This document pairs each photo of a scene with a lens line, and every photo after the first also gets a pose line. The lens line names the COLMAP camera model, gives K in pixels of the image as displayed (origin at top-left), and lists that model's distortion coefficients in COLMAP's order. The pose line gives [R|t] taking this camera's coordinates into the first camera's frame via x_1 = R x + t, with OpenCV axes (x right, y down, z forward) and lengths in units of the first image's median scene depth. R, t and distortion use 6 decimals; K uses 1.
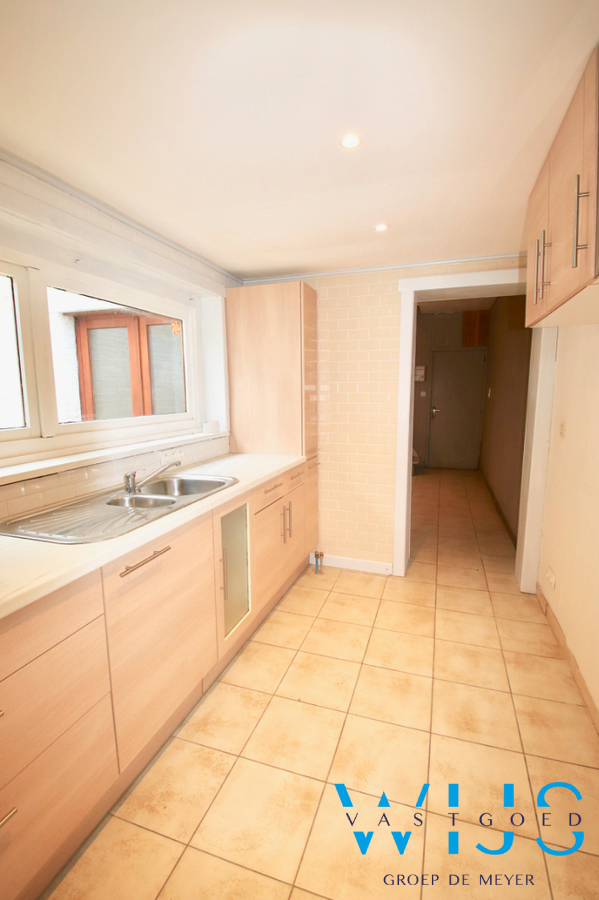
lens RADIAL K [[421.7, 0, 299.5], [0, 421.7, 450.0], [0, 0, 1]] dist [0.022374, -0.036944]
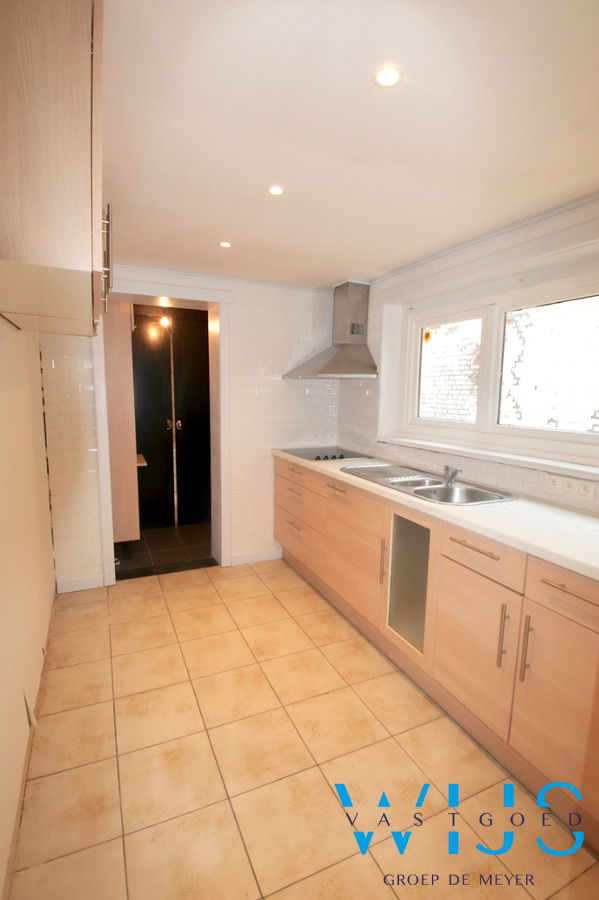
lens RADIAL K [[421.7, 0, 299.5], [0, 421.7, 450.0], [0, 0, 1]] dist [0.022374, -0.036944]
pose [[-0.726003, 0.086544, -0.682224, 0.757502], [-0.109241, 0.964939, 0.238660, -0.244632], [0.678959, 0.247795, -0.691095, 1.631171]]
